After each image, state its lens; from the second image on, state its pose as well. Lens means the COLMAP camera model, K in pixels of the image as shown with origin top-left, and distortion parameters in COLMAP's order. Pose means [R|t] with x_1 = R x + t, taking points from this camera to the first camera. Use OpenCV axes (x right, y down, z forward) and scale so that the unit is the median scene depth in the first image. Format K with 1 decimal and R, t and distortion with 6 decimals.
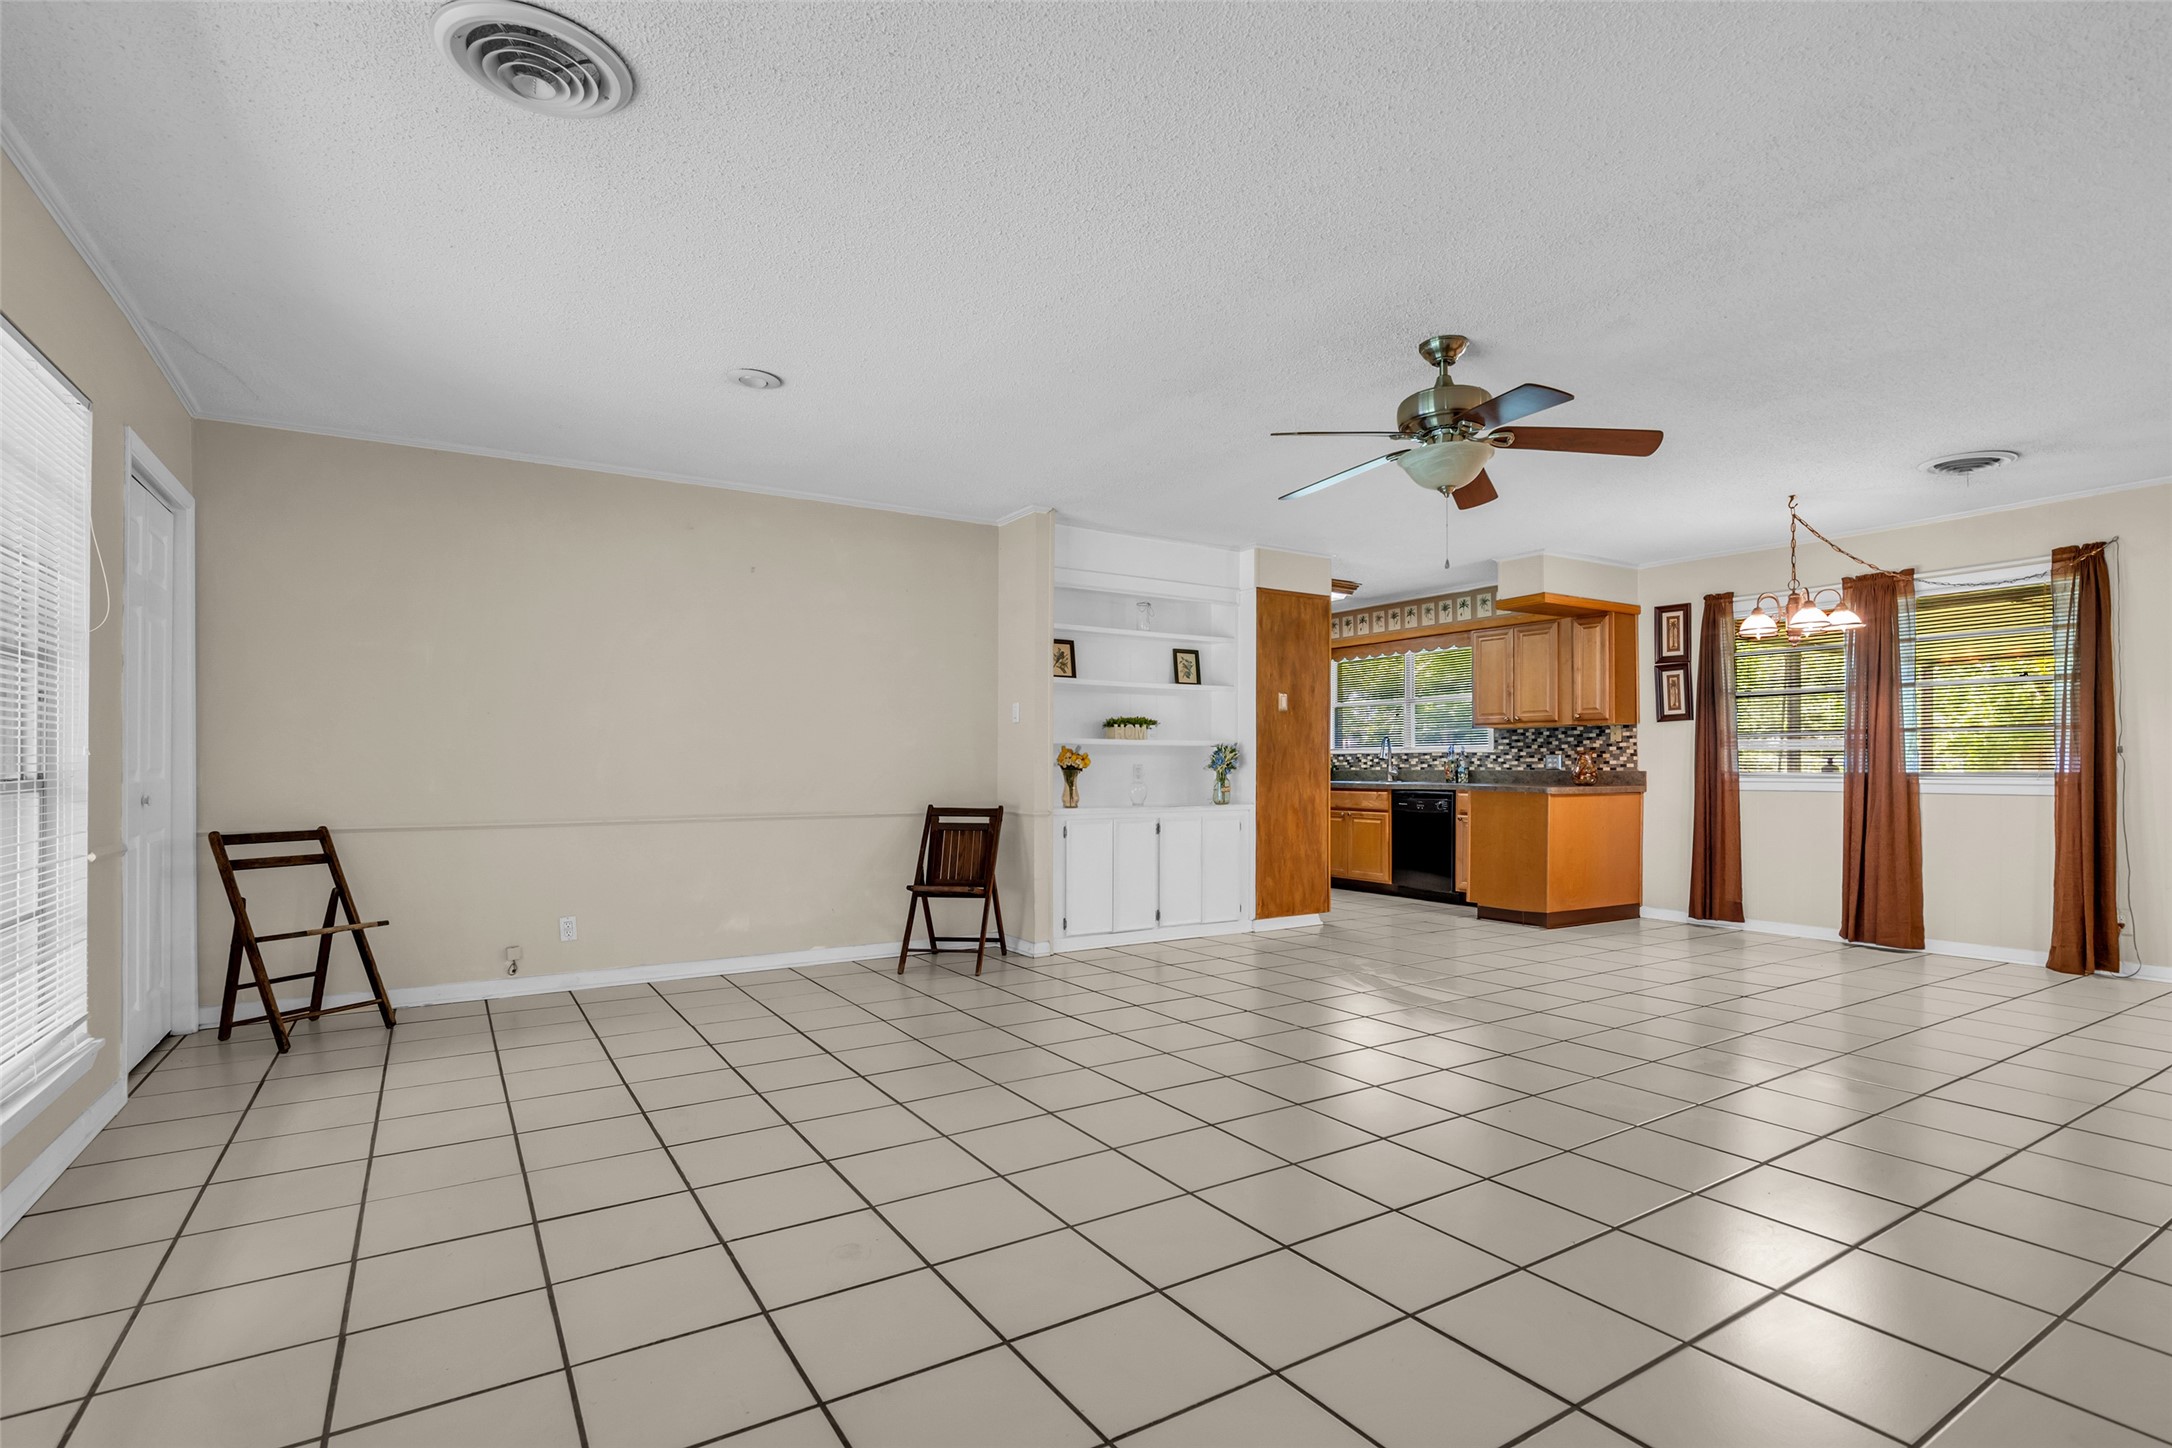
lens RADIAL K [[1002.6, 0, 1108.5], [0, 1002.6, 753.6], [0, 0, 1]] dist [-0.020951, 0.005934]
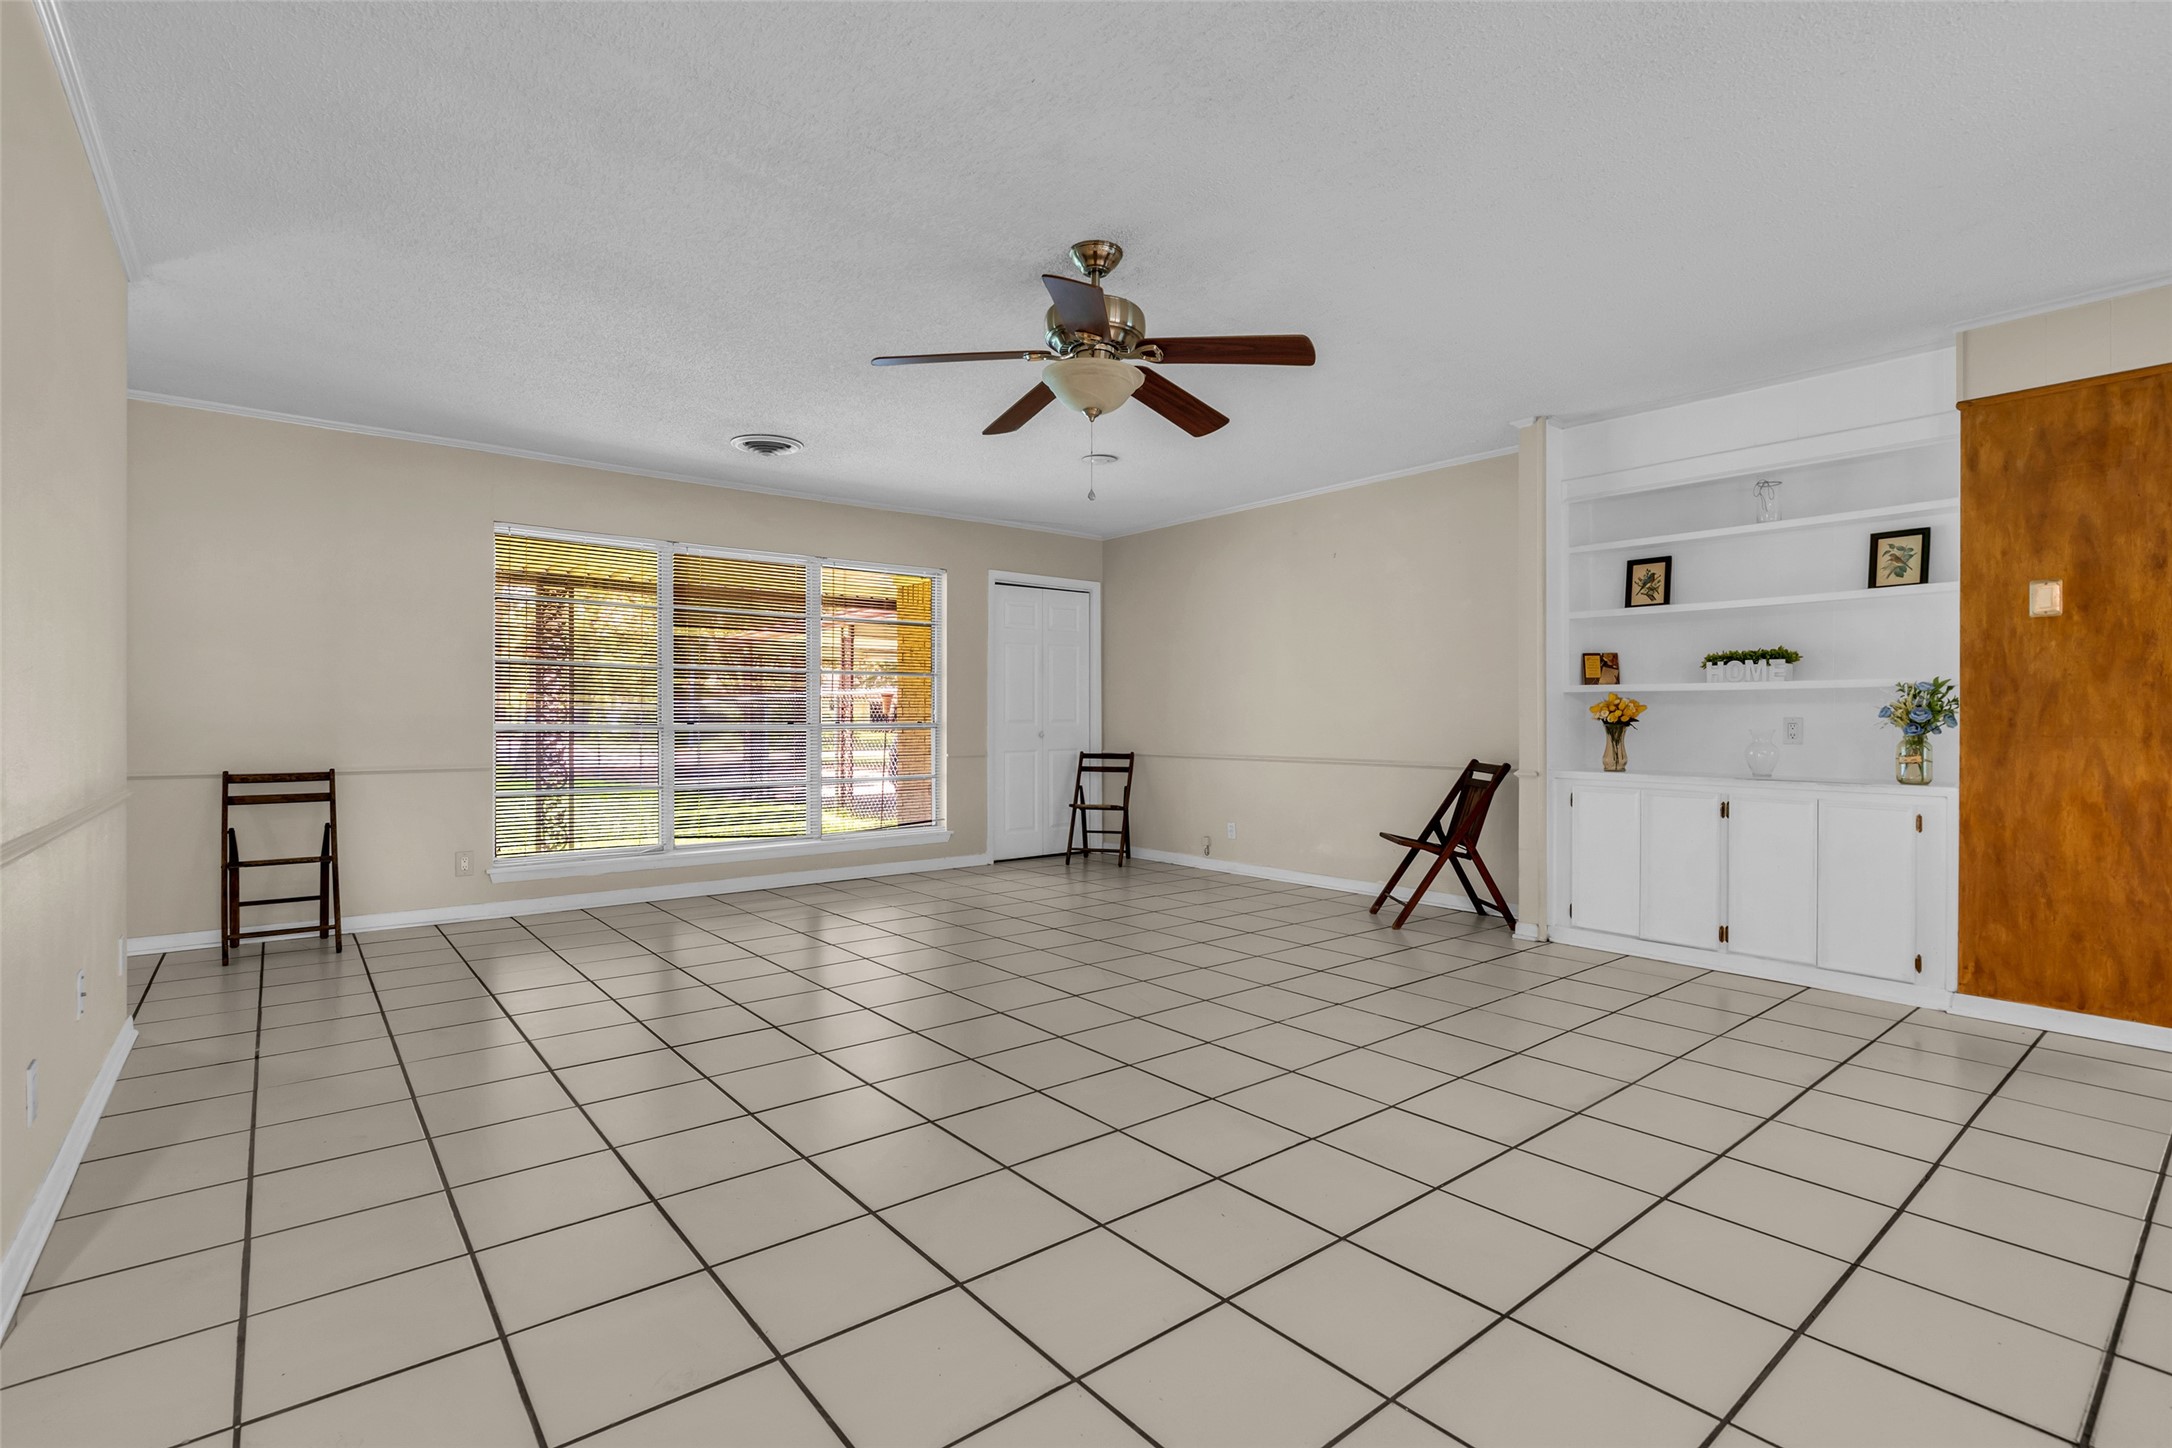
lens RADIAL K [[1002.6, 0, 1081.1], [0, 1002.6, 717.6], [0, 0, 1]] dist [-0.020951, 0.005934]
pose [[0.129356, 0.000113, -0.991598, 0.622095], [0.009608, 0.999953, 0.001368, 0.005163], [0.991552, -0.009704, 0.129349, 0.428266]]
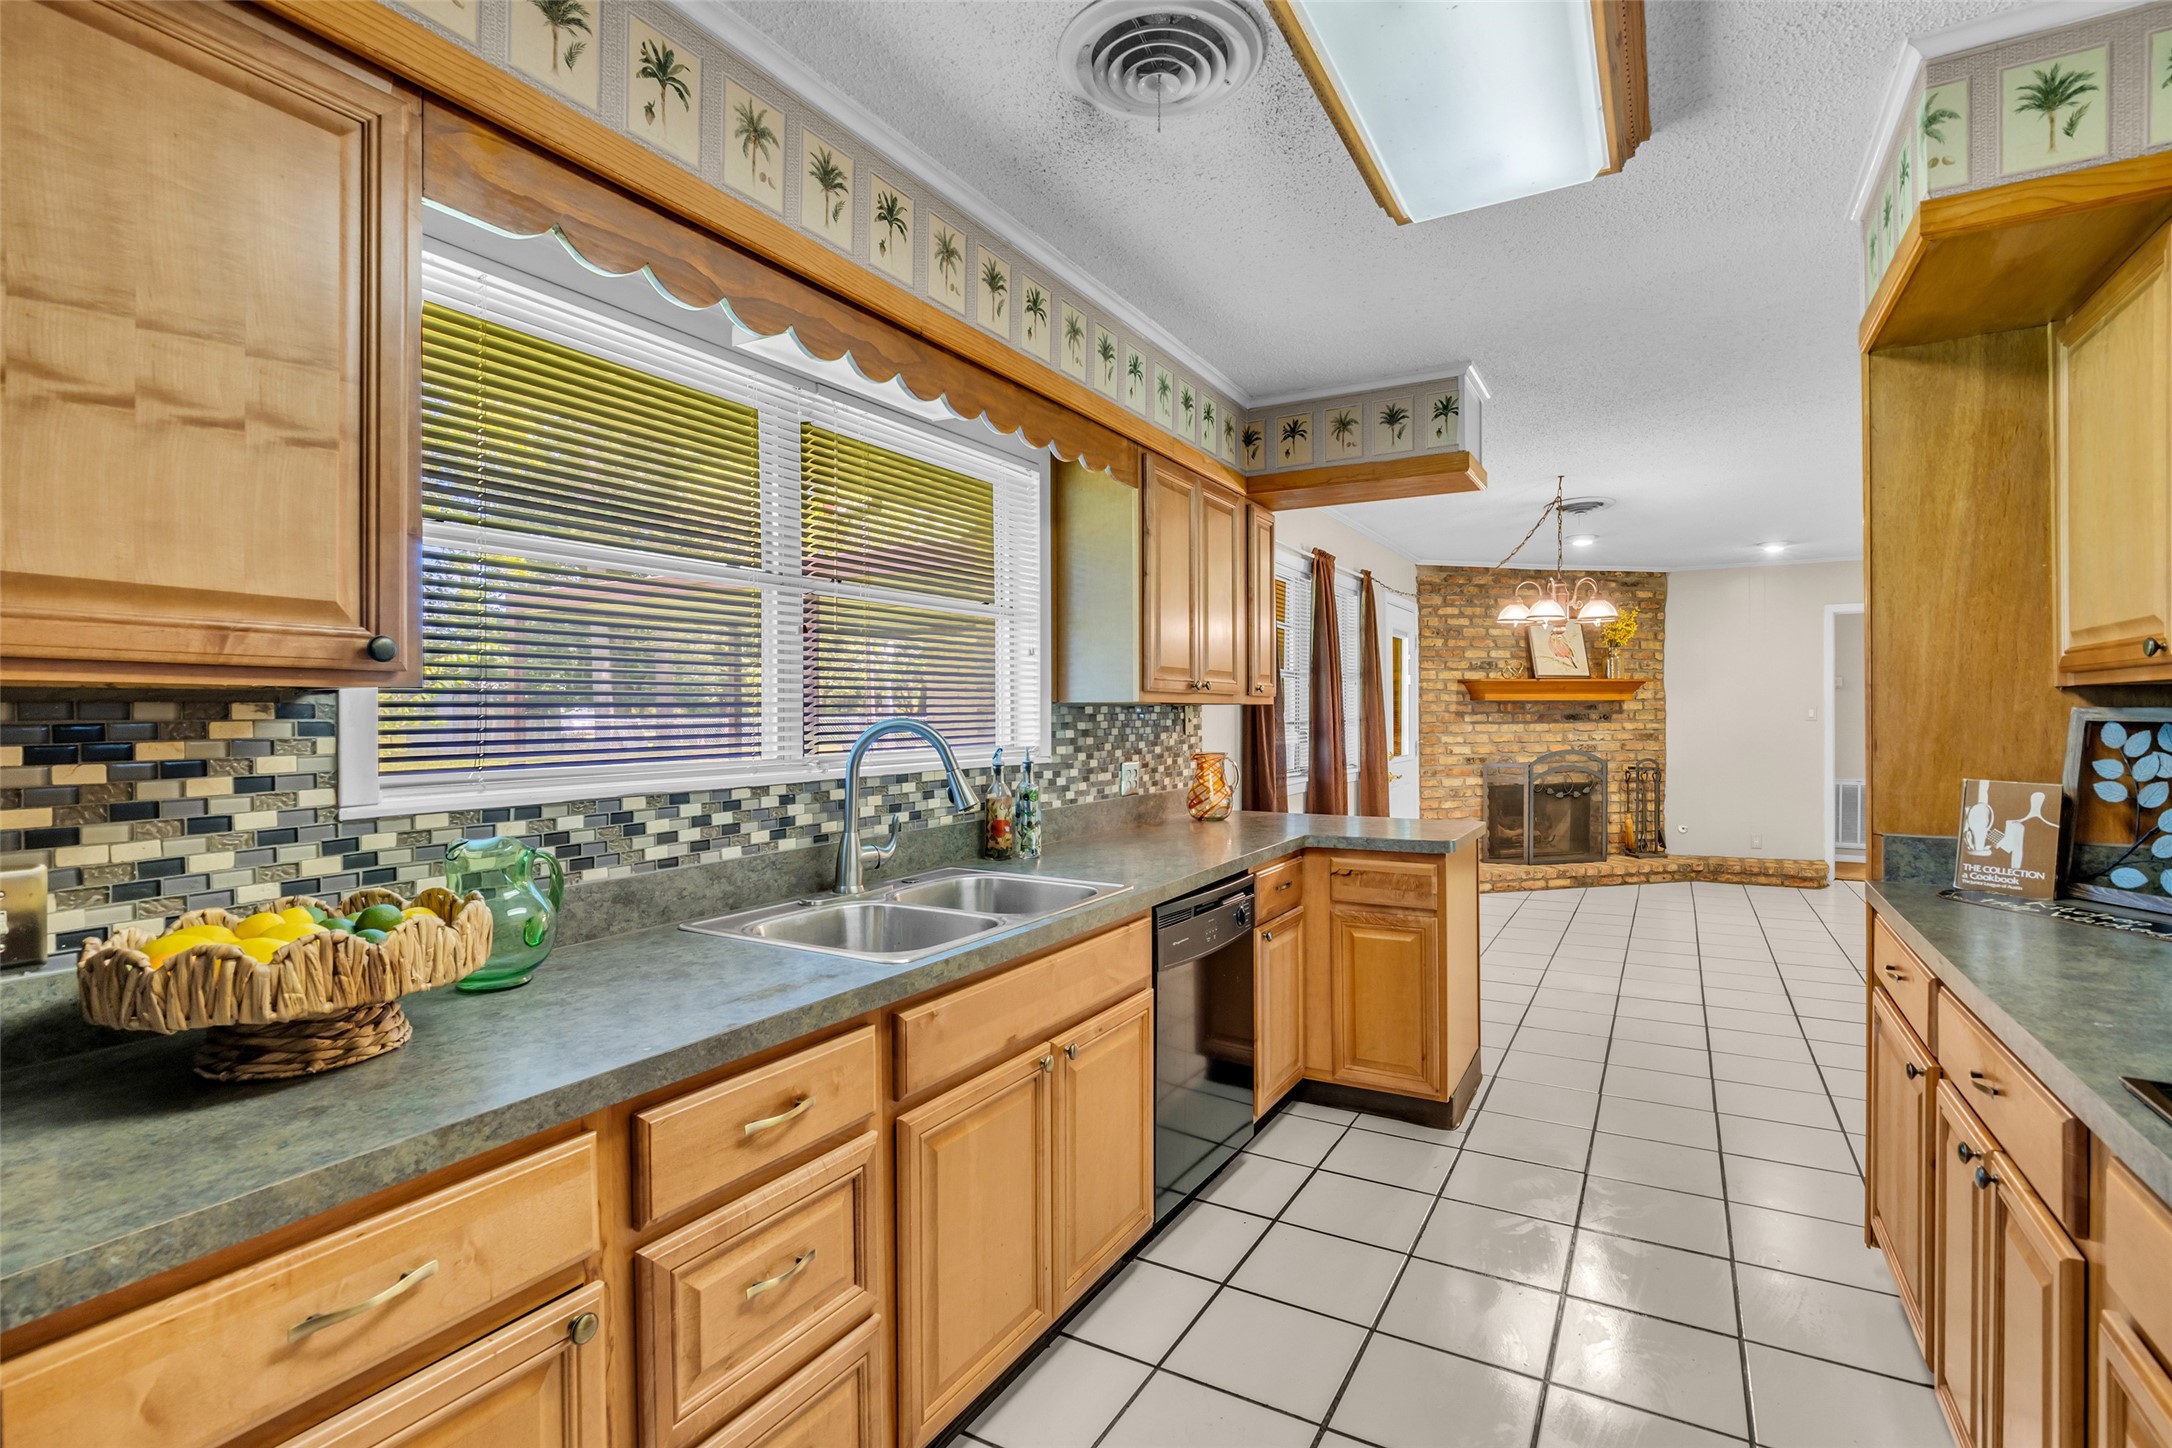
lens RADIAL K [[1002.6, 0, 1090.6], [0, 1002.6, 715.7], [0, 0, 1]] dist [-0.020951, 0.005934]
pose [[-0.464038, 0.000975, 0.885815, 0.043104], [-0.005460, 0.999977, -0.003961, -0.022464], [-0.885798, -0.006675, -0.464022, 1.440658]]
